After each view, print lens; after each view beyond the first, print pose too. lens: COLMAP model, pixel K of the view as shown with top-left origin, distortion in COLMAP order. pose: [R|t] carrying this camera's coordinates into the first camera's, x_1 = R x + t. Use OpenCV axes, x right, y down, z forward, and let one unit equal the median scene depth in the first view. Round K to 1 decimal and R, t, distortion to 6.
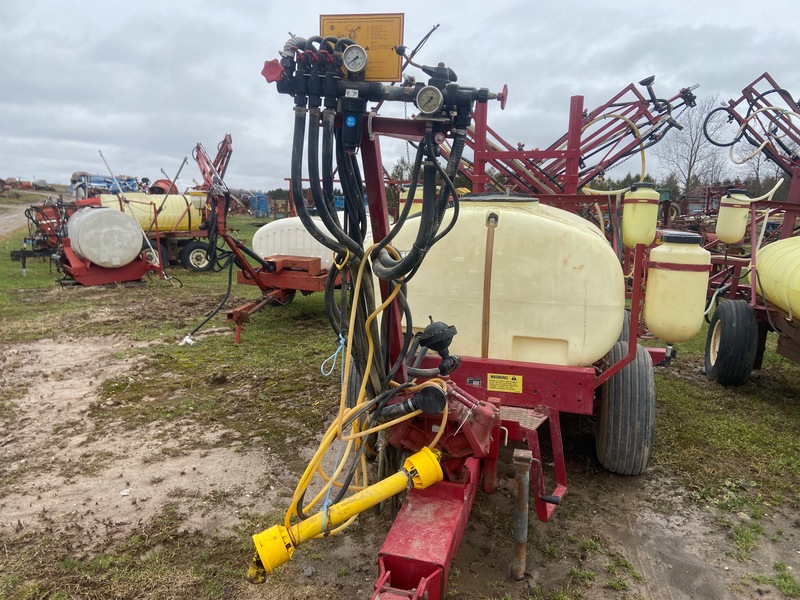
lens RADIAL K [[603.3, 0, 389.2], [0, 603.3, 297.4], [0, 0, 1]] dist [0.118847, -0.137077]
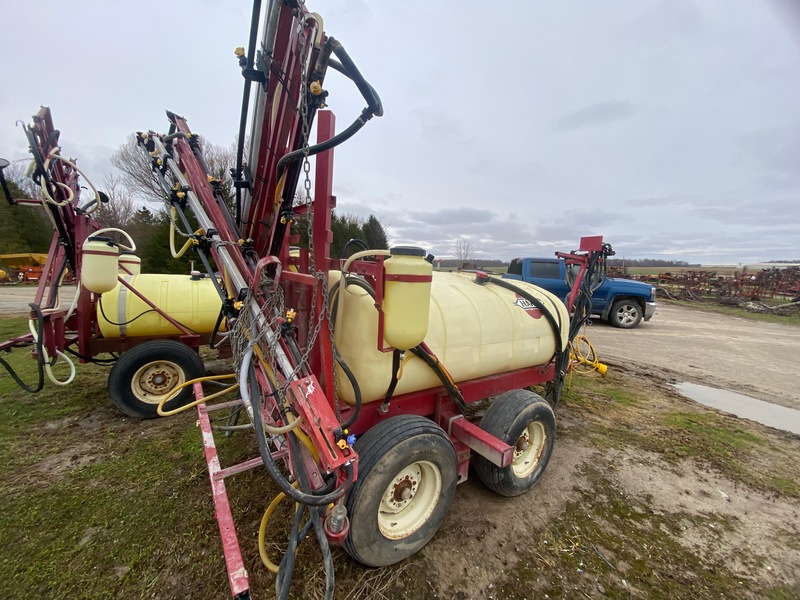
lens RADIAL K [[325.9, 0, 400.0], [0, 325.9, 300.0], [0, 0, 1]] dist [0.015779, -0.018572]
pose [[-0.792753, -0.128547, 0.595834, -0.219611], [0.026937, 0.969166, 0.244930, -0.339439], [-0.608947, 0.210219, -0.764847, 1.982134]]
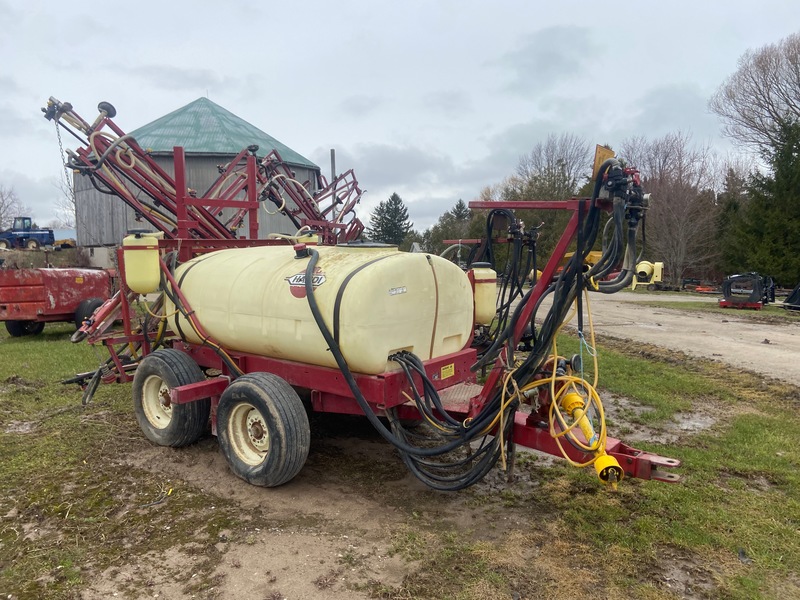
lens RADIAL K [[603.3, 0, 389.2], [0, 603.3, 297.4], [0, 0, 1]] dist [0.118847, -0.137077]
pose [[0.360850, -0.108266, 0.926318, -1.094412], [0.159542, 0.985764, 0.053064, -0.122589], [-0.918876, 0.128638, 0.372986, 0.525928]]
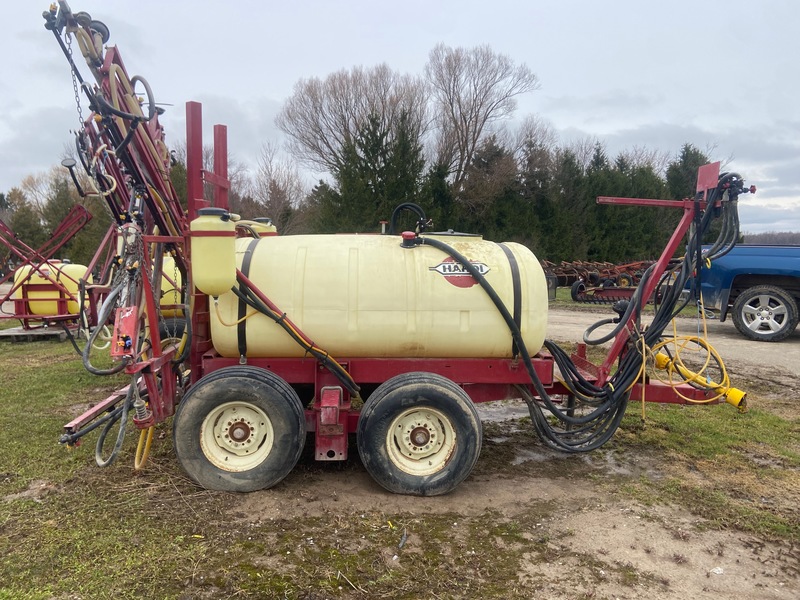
lens RADIAL K [[603.3, 0, 389.2], [0, 603.3, 297.4], [0, 0, 1]] dist [0.118847, -0.137077]
pose [[-0.345598, -0.107075, 0.932254, -1.066166], [0.135604, 0.977342, 0.162524, -0.278482], [-0.928533, 0.182586, -0.323247, 1.681237]]
